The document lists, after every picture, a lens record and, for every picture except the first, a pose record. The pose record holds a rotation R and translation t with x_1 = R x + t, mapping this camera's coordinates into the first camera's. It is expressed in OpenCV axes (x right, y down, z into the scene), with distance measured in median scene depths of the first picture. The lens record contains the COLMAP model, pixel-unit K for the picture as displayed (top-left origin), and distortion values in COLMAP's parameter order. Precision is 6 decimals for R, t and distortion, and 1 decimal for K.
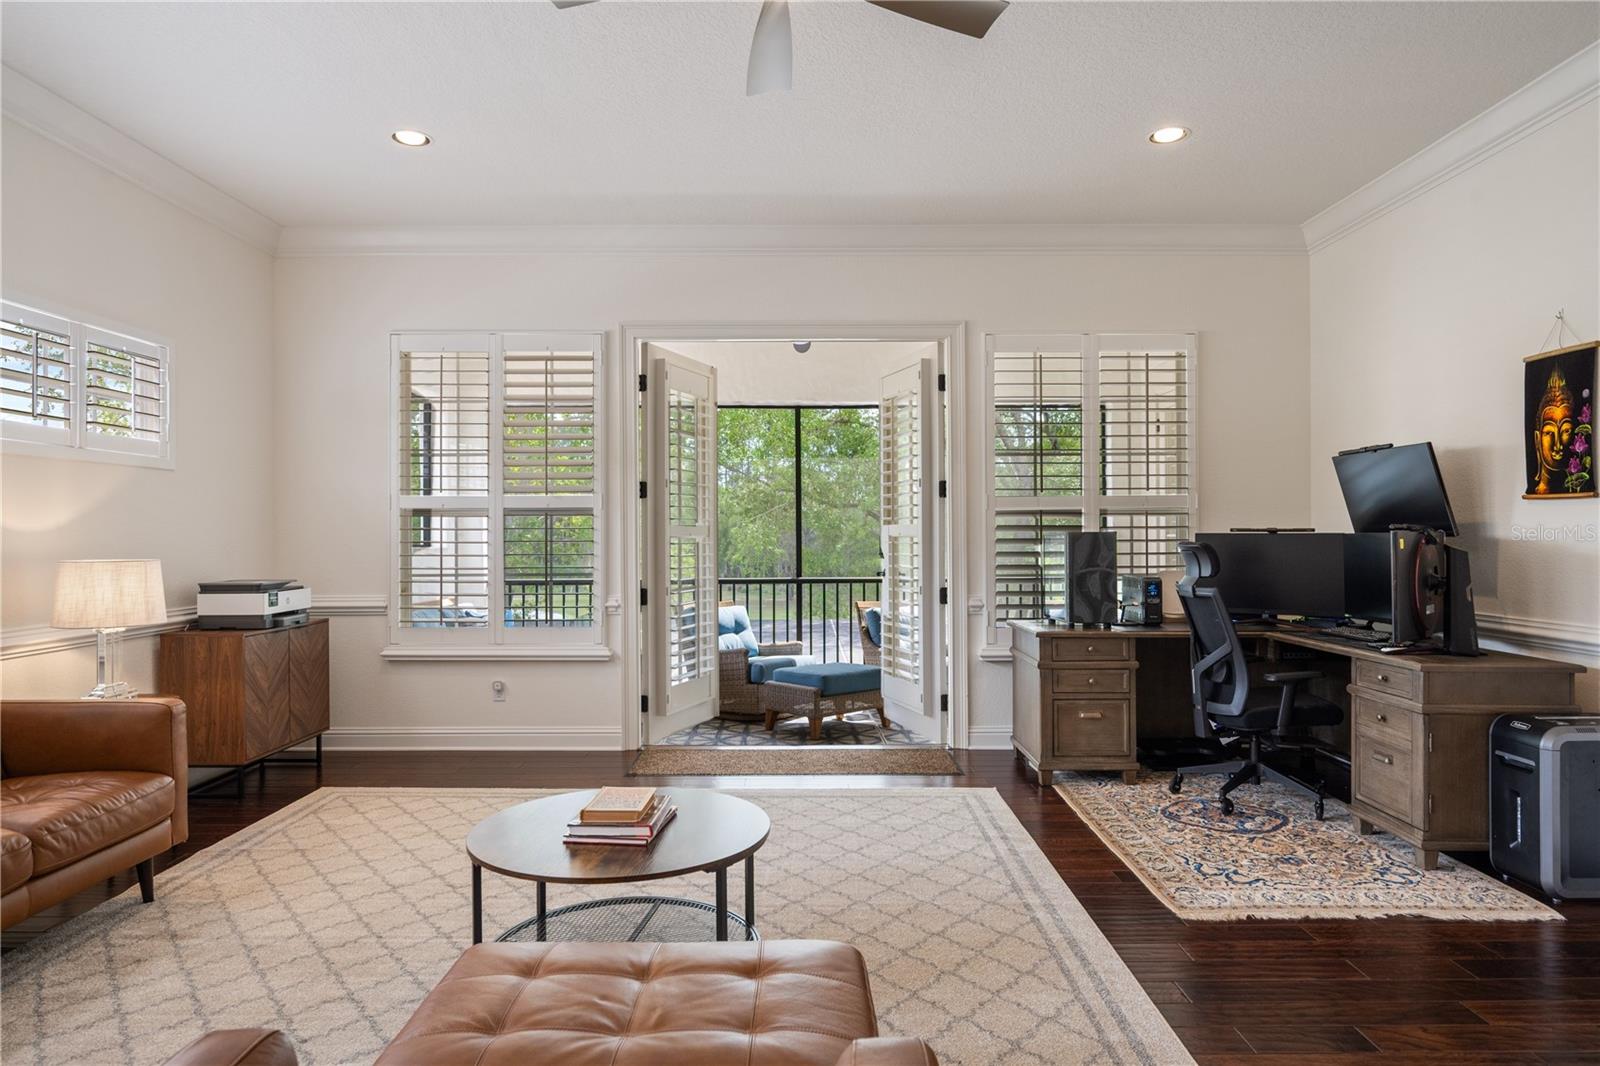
lens RADIAL K [[962.9, 0, 800.0], [0, 962.9, 533.0], [0, 0, 1]] dist [0.000173, 0.000913]
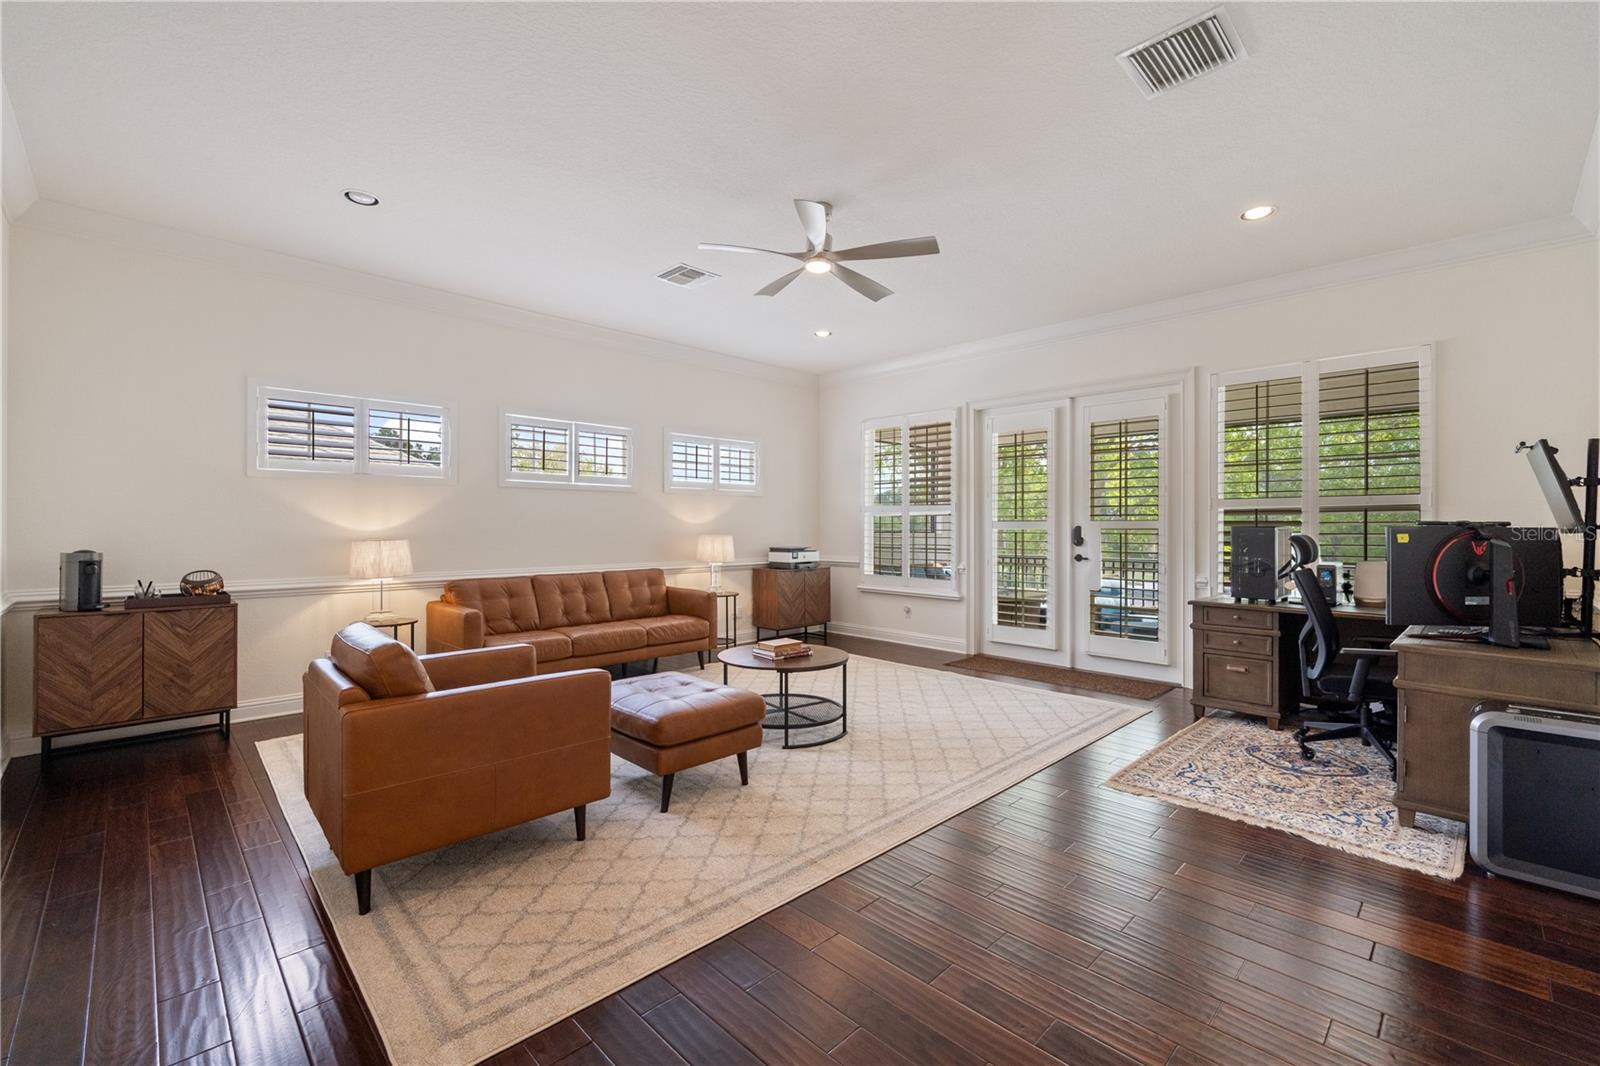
lens RADIAL K [[676.0, 0, 800.0], [0, 676.0, 527.6], [0, 0, 1]] dist [0.000526, -0.000105]
pose [[0.701551, 0.006694, -0.712587, 0.604086], [-0.003866, 0.999977, 0.005587, -0.002471], [0.712608, -0.001165, 0.701561, -0.054037]]
